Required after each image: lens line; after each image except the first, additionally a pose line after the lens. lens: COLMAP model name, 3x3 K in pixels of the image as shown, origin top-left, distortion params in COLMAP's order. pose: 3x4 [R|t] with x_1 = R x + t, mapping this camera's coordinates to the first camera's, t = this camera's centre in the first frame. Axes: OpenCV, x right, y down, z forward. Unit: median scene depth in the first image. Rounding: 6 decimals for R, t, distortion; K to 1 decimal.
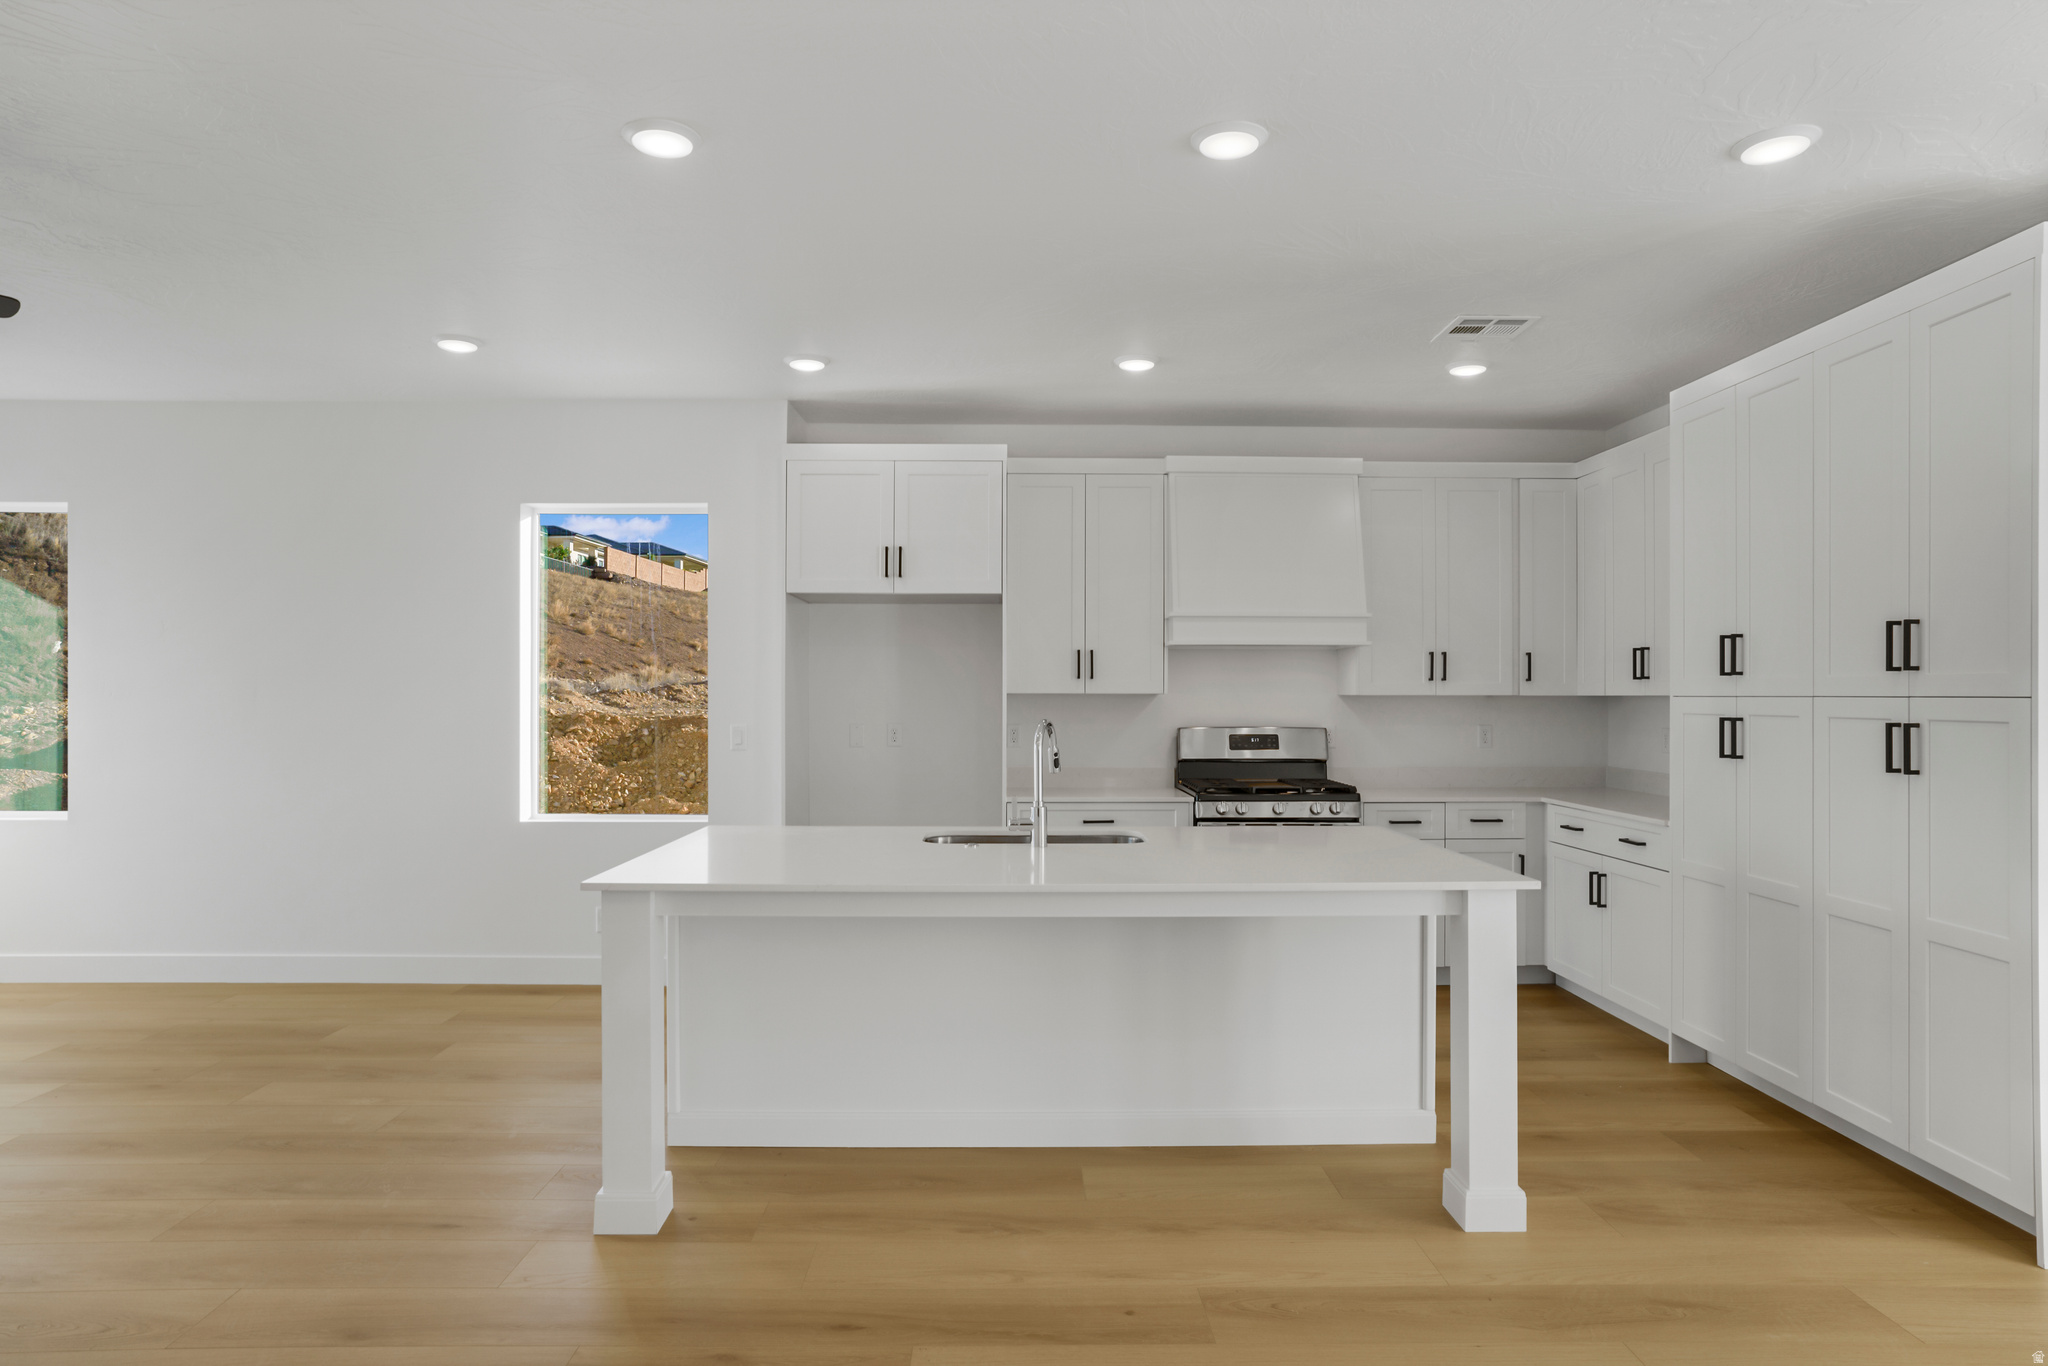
lens RADIAL K [[1151.9, 0, 1019.4], [0, 1151.9, 702.3], [0, 0, 1]] dist [-0.006548, -0.000816]
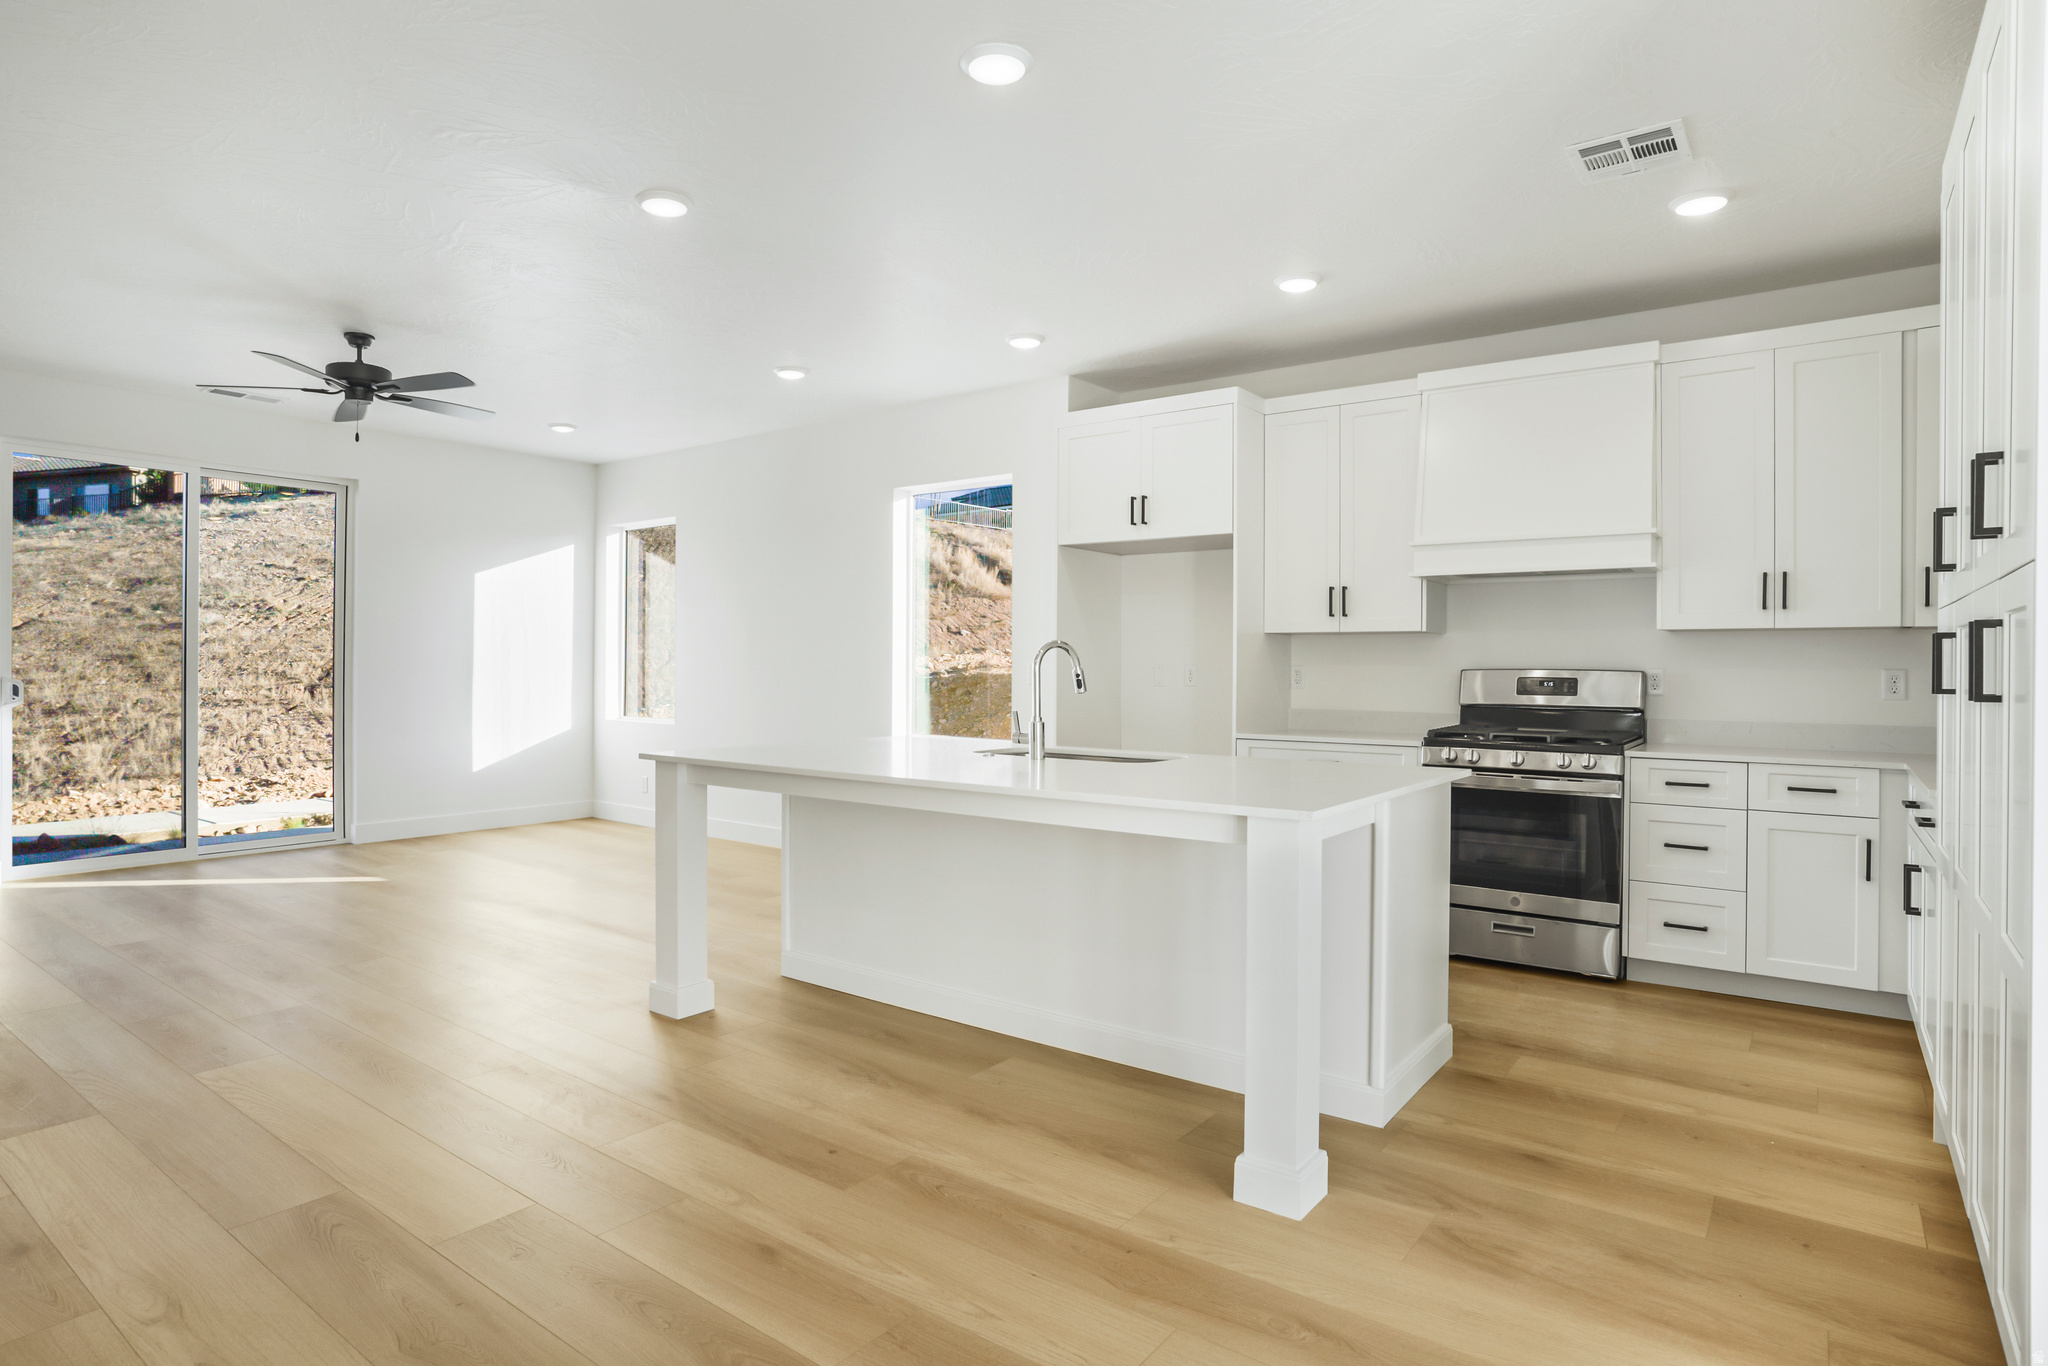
lens RADIAL K [[1082.6, 0, 1023.6], [0, 1082.6, 661.7], [0, 0, 1]] dist [-0.027300, 0.004486]
pose [[0.800793, 0.002823, -0.598934, 0.494106], [-0.010581, 0.999900, -0.009434, 0.036571], [0.598847, 0.013892, 0.800743, 0.153856]]
